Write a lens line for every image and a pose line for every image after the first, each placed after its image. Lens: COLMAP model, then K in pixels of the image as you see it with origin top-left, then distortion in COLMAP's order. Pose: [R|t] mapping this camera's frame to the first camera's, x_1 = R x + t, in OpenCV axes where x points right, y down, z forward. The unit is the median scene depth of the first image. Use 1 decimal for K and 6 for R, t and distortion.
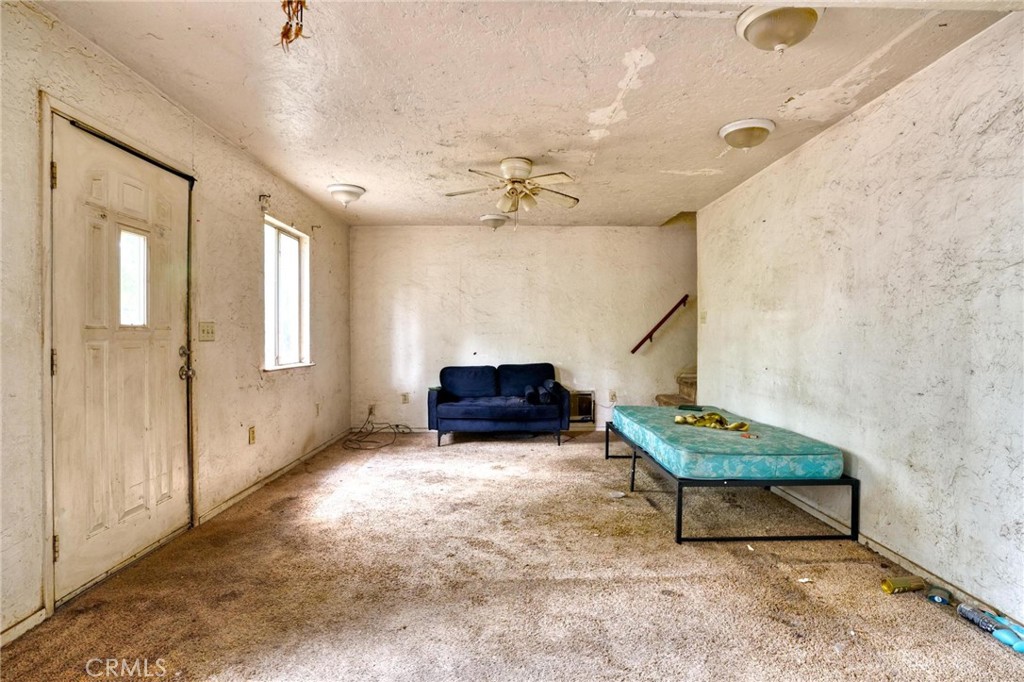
lens RADIAL K [[503.4, 0, 524.3], [0, 503.4, 331.2], [0, 0, 1]] dist [-0.057298, 0.000755]
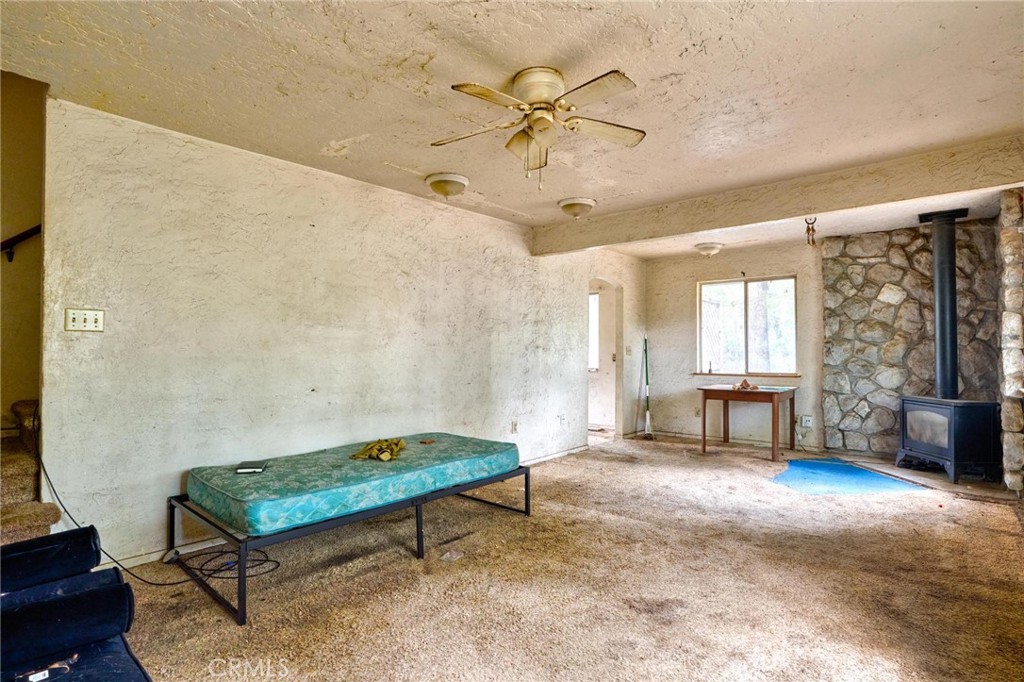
lens RADIAL K [[503.4, 0, 524.3], [0, 503.4, 331.2], [0, 0, 1]] dist [-0.057298, 0.000755]
pose [[-0.729912, 0.024438, 0.683104, -0.582067], [-0.003634, 0.999208, -0.039631, 0.004566], [-0.683531, -0.031410, -0.729245, 1.991502]]
